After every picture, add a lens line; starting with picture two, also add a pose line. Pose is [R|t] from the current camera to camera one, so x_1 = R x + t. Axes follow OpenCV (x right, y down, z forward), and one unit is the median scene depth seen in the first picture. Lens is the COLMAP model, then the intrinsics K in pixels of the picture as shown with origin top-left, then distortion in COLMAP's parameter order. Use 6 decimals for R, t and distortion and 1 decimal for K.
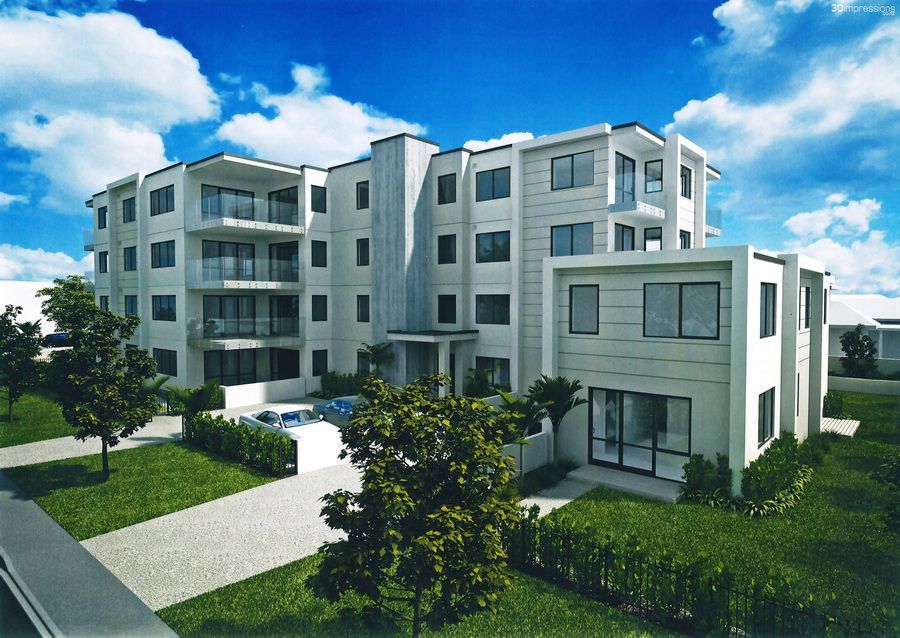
lens RADIAL K [[552.5, 0, 447.8], [0, 552.5, 324.0], [0, 0, 1]] dist [0.002441, 0.003909]
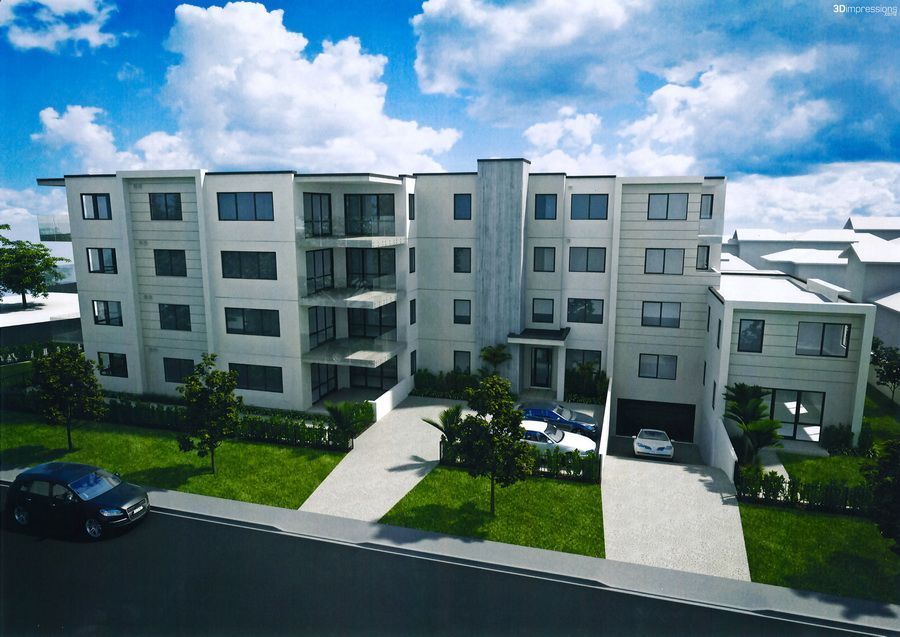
lens RADIAL K [[620.6, 0, 451.4], [0, 620.6, 314.5], [0, 0, 1]] dist [0.005019, 0.001715]
pose [[0.903262, -0.072385, 0.422940, -0.671347], [0.017163, 0.990974, 0.132949, -0.181471], [-0.428746, -0.112829, 0.896352, -0.077983]]
